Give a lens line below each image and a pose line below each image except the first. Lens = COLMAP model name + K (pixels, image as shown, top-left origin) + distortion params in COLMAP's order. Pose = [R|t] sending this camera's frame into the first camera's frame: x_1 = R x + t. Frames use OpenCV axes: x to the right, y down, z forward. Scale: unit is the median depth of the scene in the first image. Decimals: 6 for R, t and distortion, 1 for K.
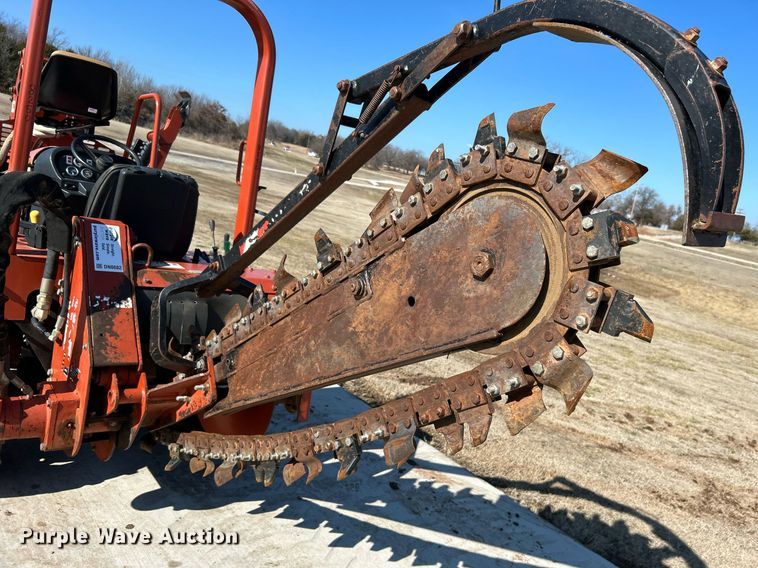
lens RADIAL K [[578.1, 0, 379.0], [0, 578.1, 284.0], [0, 0, 1]] dist [0.072564, -0.069707]
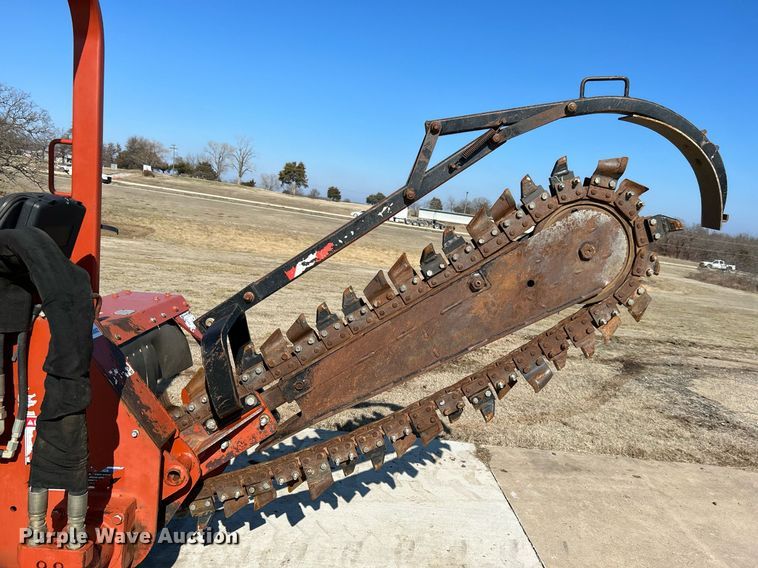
lens RADIAL K [[578.1, 0, 379.0], [0, 578.1, 284.0], [0, 0, 1]] dist [0.072564, -0.069707]
pose [[0.626247, -0.223516, 0.746897, -1.002681], [0.145157, 0.974698, 0.169978, -0.214364], [-0.765992, 0.001969, 0.642847, 0.264972]]
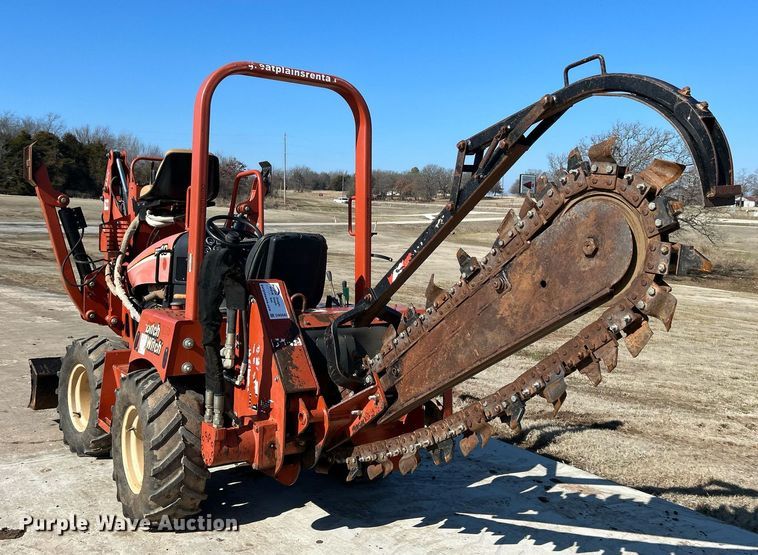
lens RADIAL K [[730.1, 0, 345.6], [0, 730.1, 262.5], [0, 0, 1]] dist [0.092669, -0.209113]
pose [[0.976700, -0.172671, -0.127441, -0.137187], [0.156524, 0.979419, -0.127429, 0.101792], [0.146821, 0.104512, 0.983626, -0.645885]]
